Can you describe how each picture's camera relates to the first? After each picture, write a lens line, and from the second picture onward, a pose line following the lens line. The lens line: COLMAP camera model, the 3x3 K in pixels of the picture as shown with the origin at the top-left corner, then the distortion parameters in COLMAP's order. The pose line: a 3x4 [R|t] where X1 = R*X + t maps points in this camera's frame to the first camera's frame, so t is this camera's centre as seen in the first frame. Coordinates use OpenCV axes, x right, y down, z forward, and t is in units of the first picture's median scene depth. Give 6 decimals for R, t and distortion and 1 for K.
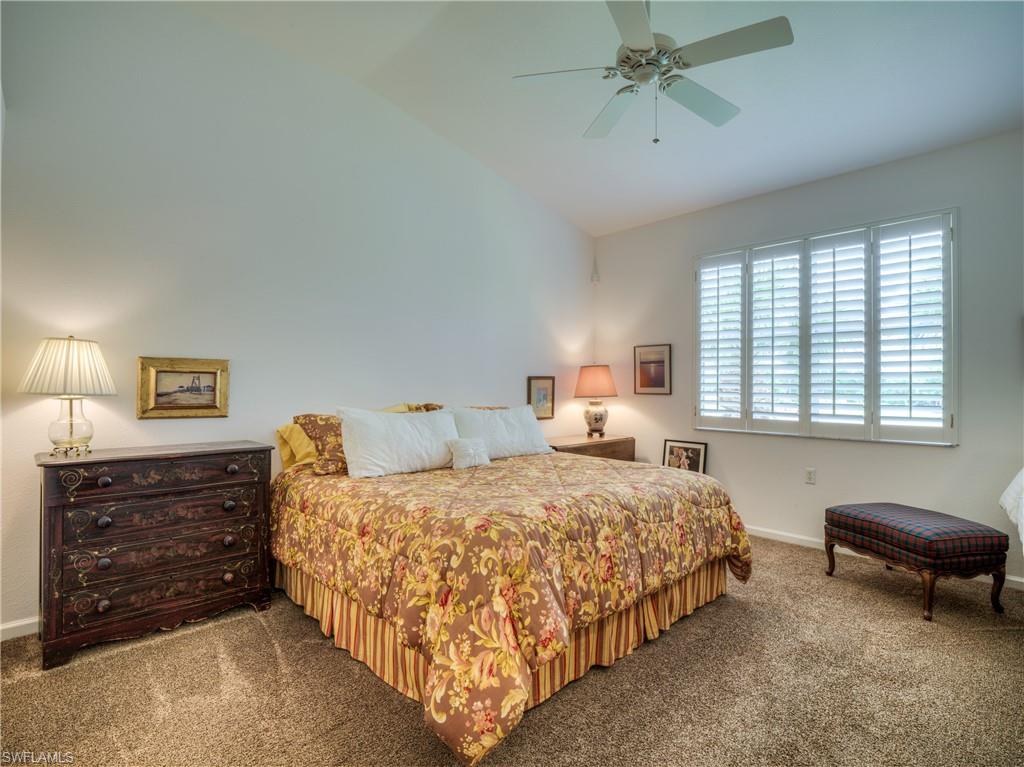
lens RADIAL K [[513.9, 0, 510.3], [0, 513.9, 379.1], [0, 0, 1]] dist [-0.023576, -0.000886]
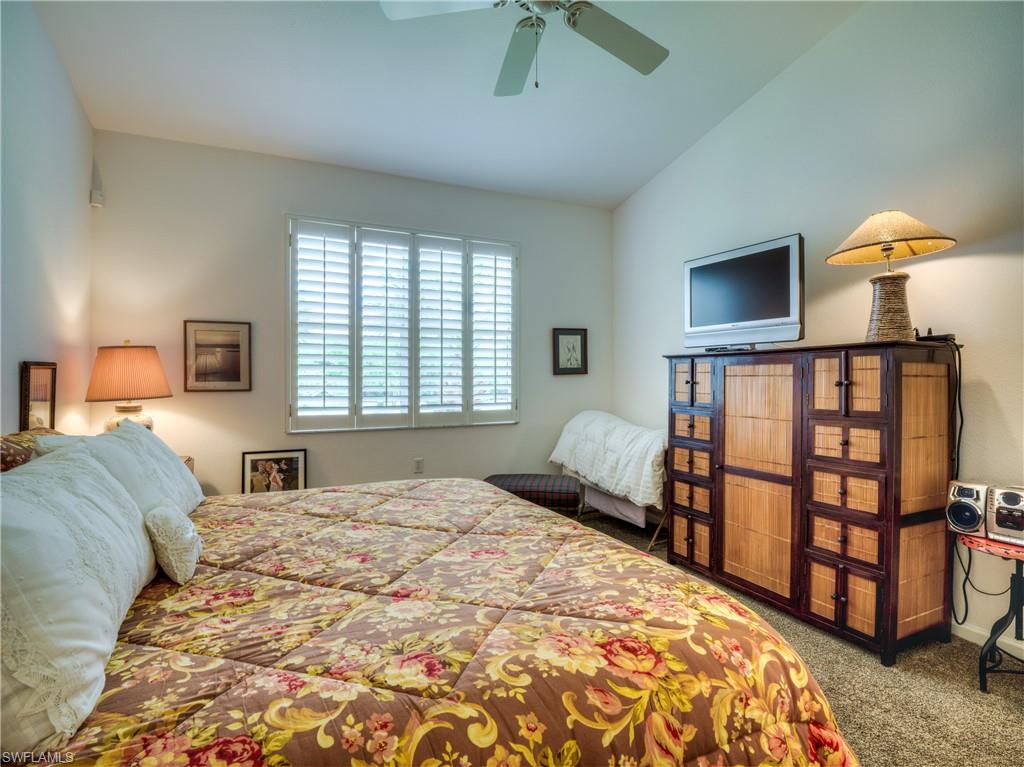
lens RADIAL K [[509.2, 0, 510.7], [0, 509.2, 380.2], [0, 0, 1]] dist [-0.006176, -0.016864]
pose [[0.296443, -0.006502, 0.955028, -0.297150], [-0.005674, 0.999947, 0.008569, 0.006791], [-0.955034, -0.007959, 0.296391, 0.454446]]
